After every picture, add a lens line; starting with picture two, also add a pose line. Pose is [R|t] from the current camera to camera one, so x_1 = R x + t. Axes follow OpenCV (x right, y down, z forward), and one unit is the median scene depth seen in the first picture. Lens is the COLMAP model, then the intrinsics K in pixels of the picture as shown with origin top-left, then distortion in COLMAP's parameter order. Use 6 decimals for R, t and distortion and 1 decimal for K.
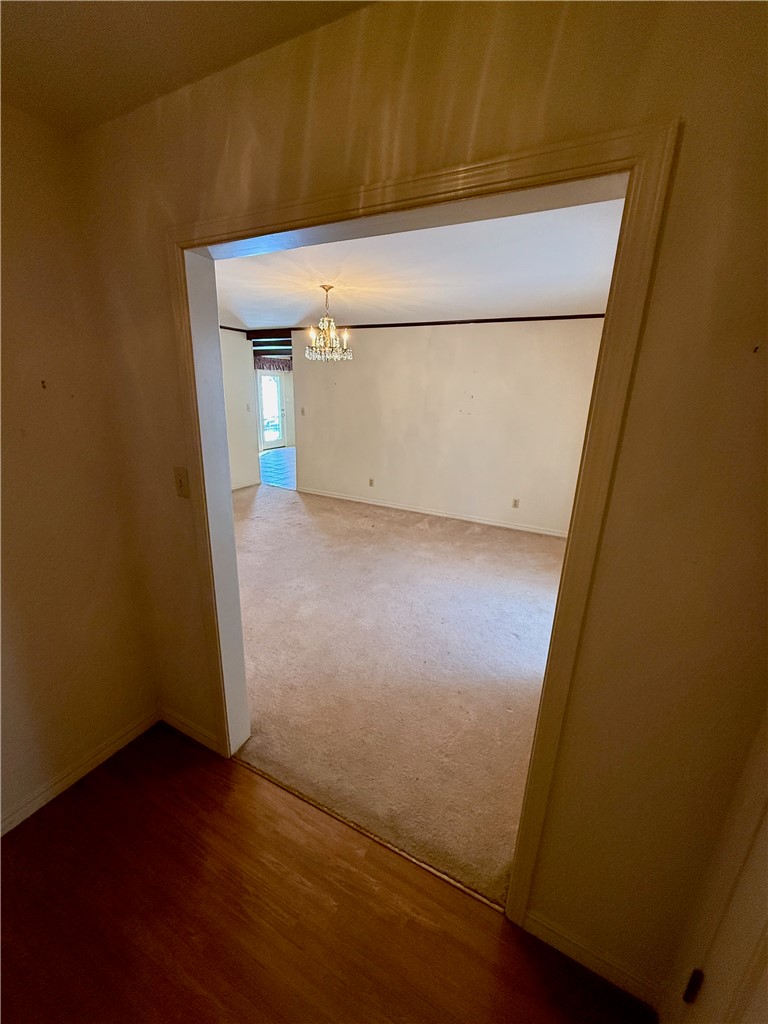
lens RADIAL K [[407.3, 0, 384.0], [0, 407.3, 512.0], [0, 0, 1]] dist [0.002484, 0.000367]
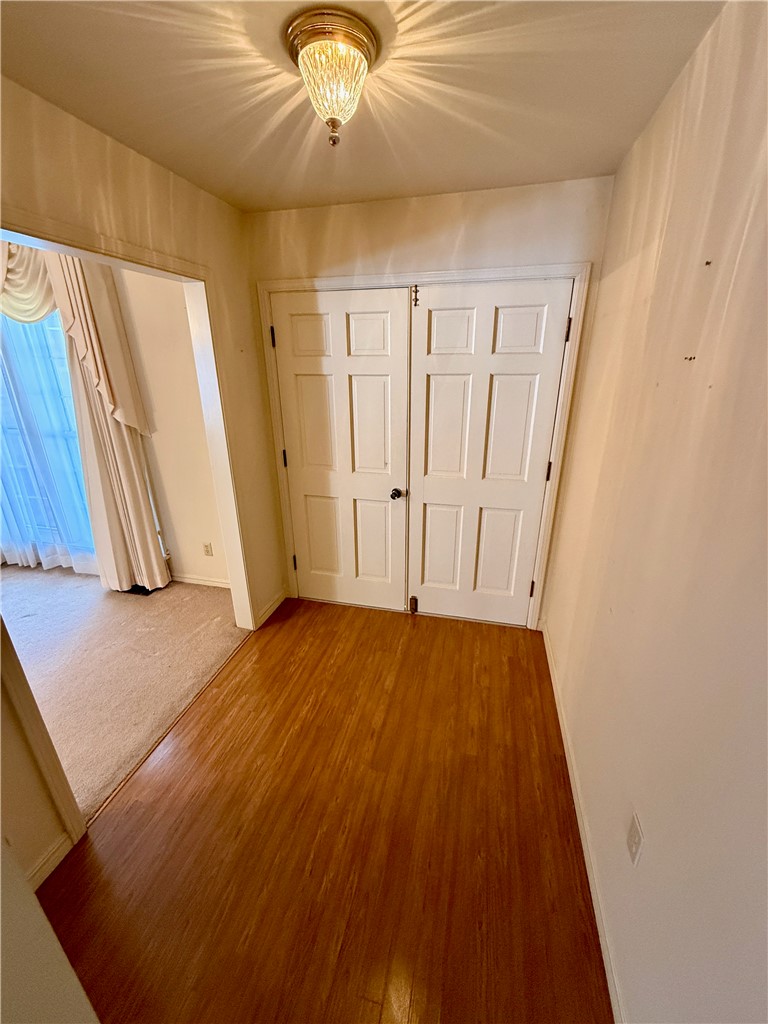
lens RADIAL K [[407.3, 0, 384.0], [0, 407.3, 512.0], [0, 0, 1]] dist [0.002484, 0.000367]
pose [[-0.233195, -0.370350, 0.899145, -1.189652], [0.276008, 0.861402, 0.426388, -0.170269], [-0.932437, 0.347603, -0.098655, 0.324094]]
